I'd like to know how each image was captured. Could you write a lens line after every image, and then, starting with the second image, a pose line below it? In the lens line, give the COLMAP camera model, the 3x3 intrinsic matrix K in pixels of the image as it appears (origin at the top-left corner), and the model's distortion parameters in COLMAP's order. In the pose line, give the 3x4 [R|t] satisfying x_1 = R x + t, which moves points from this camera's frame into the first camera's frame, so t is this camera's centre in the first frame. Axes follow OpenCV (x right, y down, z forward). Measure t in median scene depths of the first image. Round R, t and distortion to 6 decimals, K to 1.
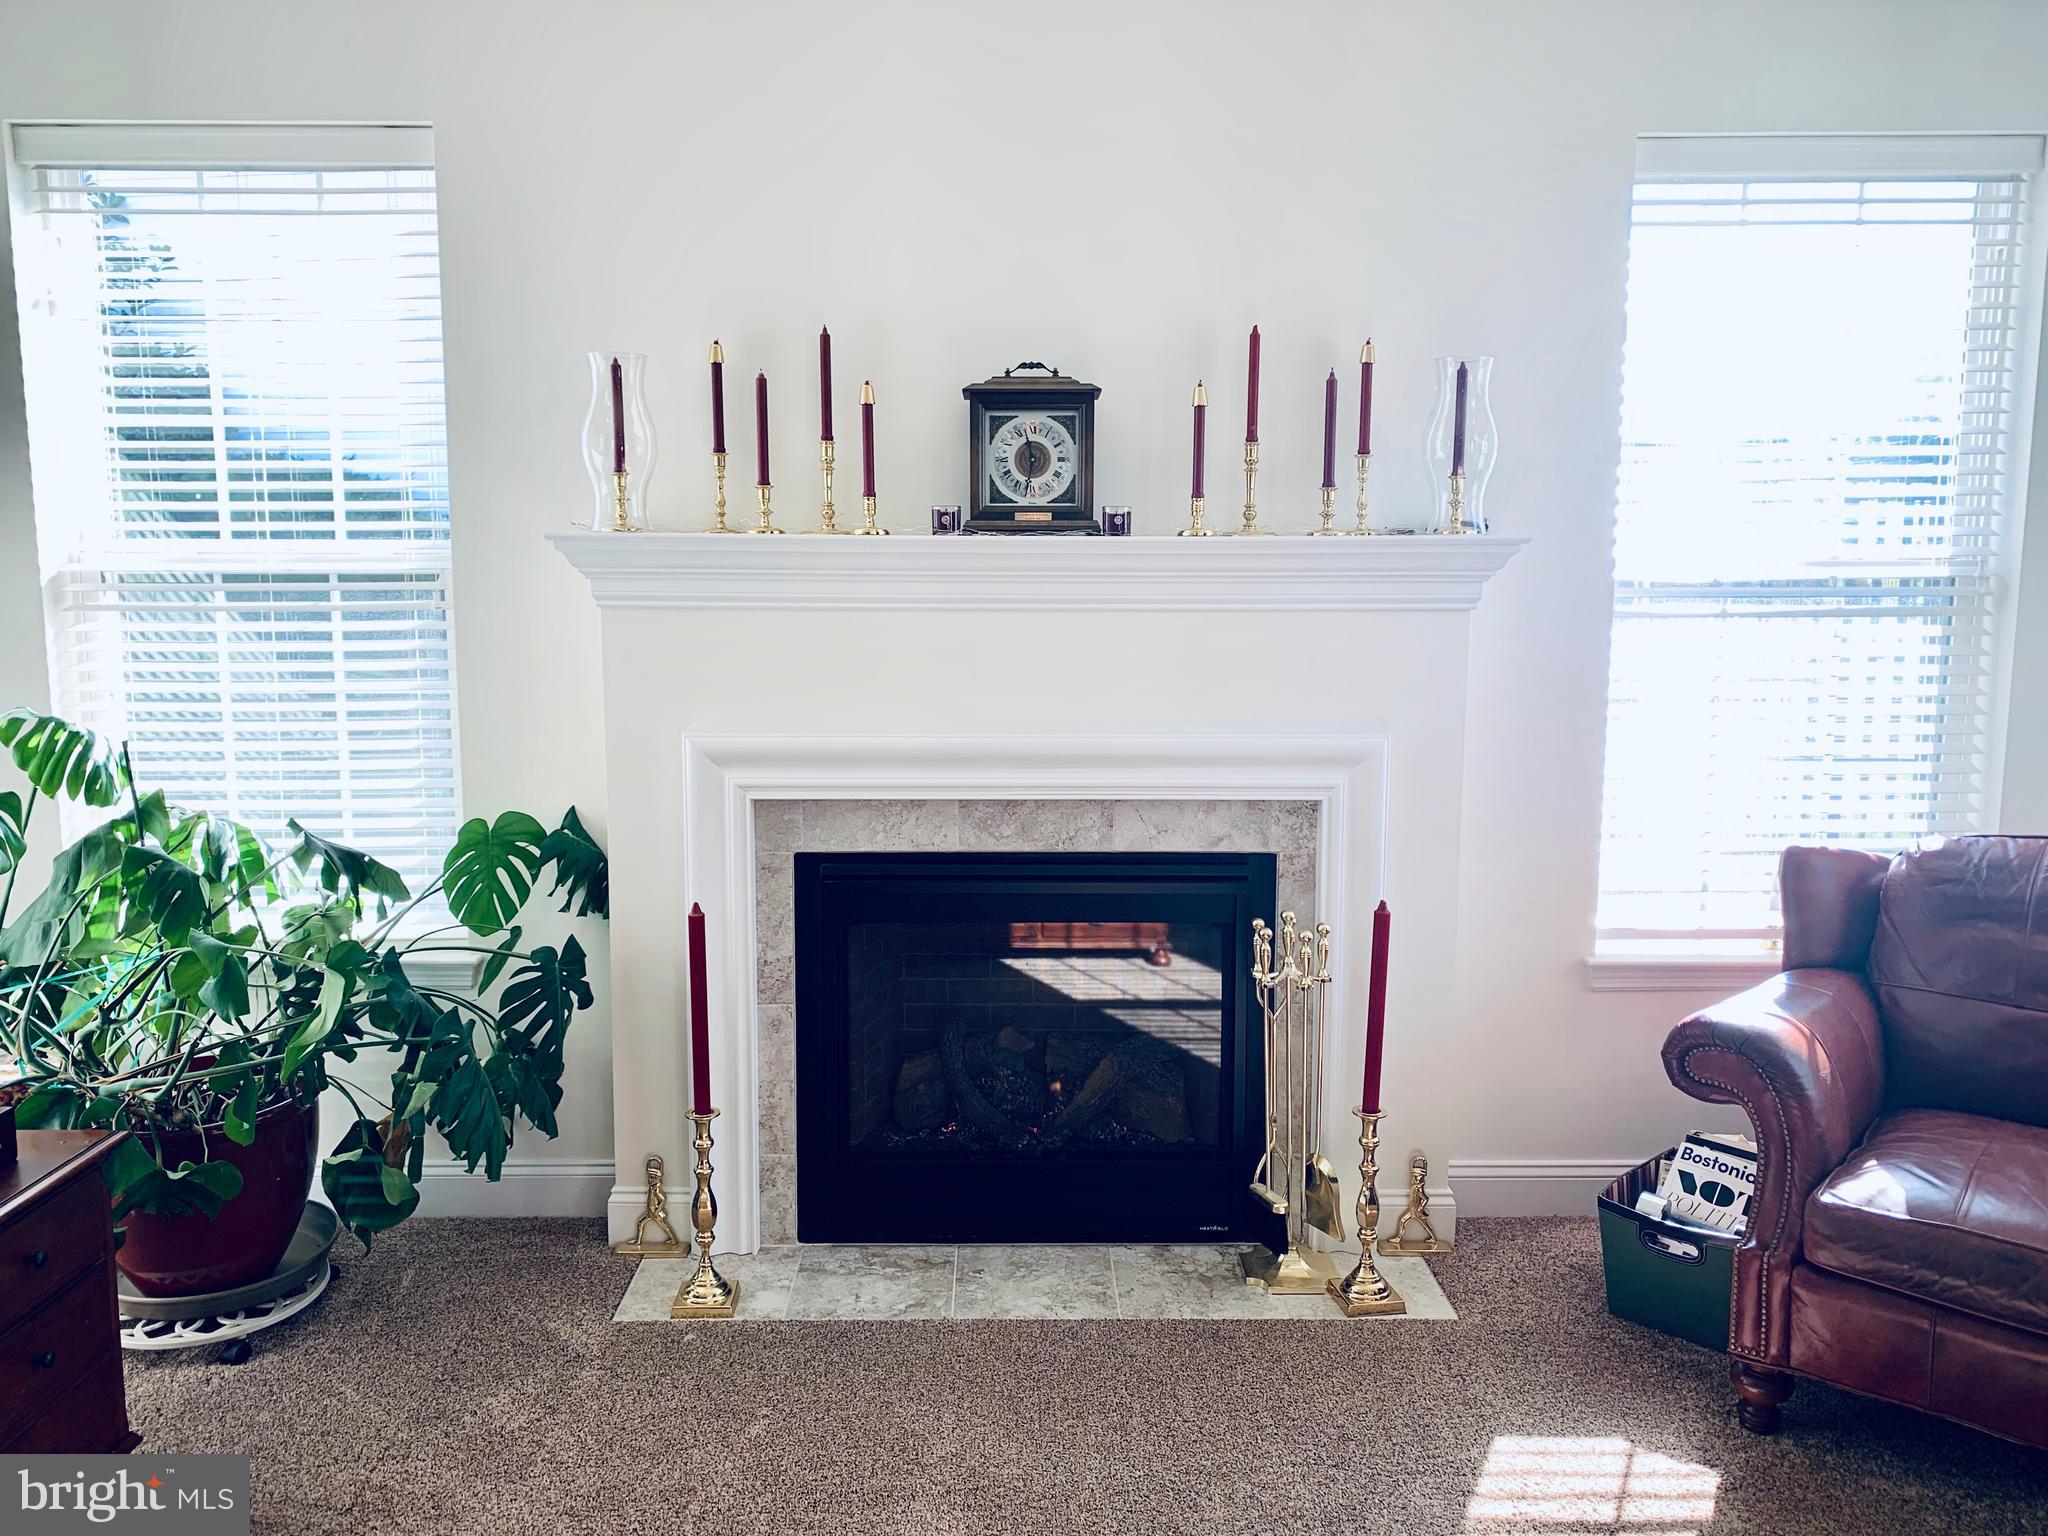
lens RADIAL K [[1549.3, 0, 1024.0], [0, 1549.3, 768.0], [0, 0, 1]] dist [0.045041, -0.016456]
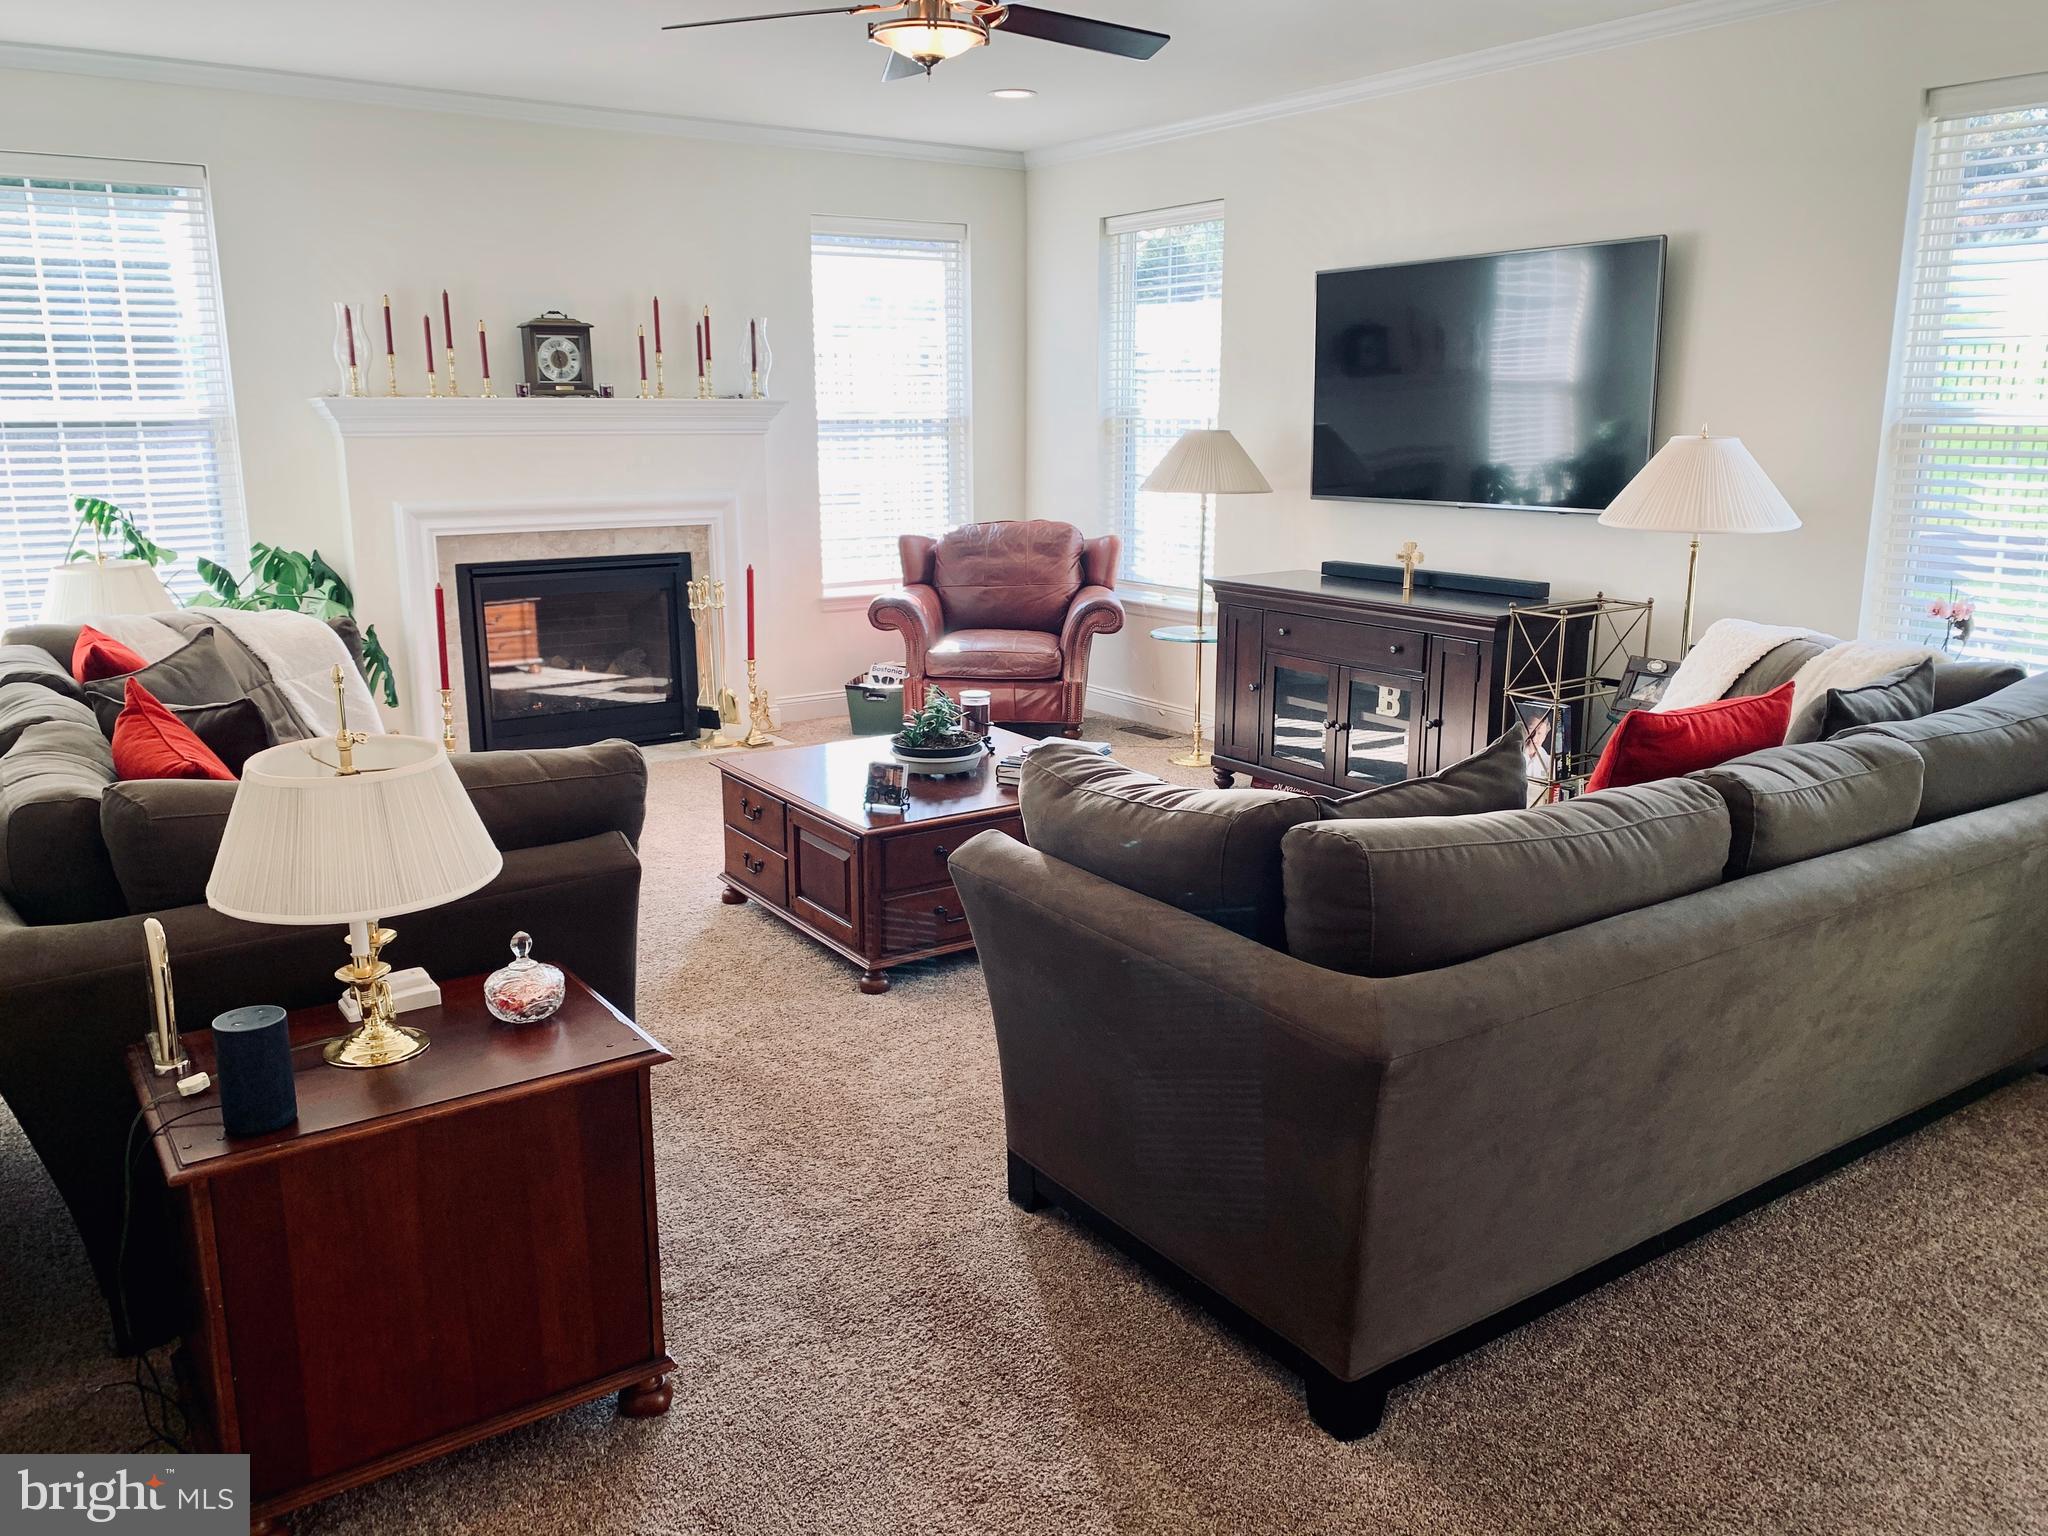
lens RADIAL K [[1554.5, 0, 1024.0], [0, 1554.5, 768.0], [0, 0, 1]] dist [-0.012835, -0.008810]
pose [[0.826922, -0.126245, 0.547962, -0.664099], [0.074173, 0.990446, 0.116256, 0.136331], [-0.557403, -0.055491, 0.828385, -1.027902]]
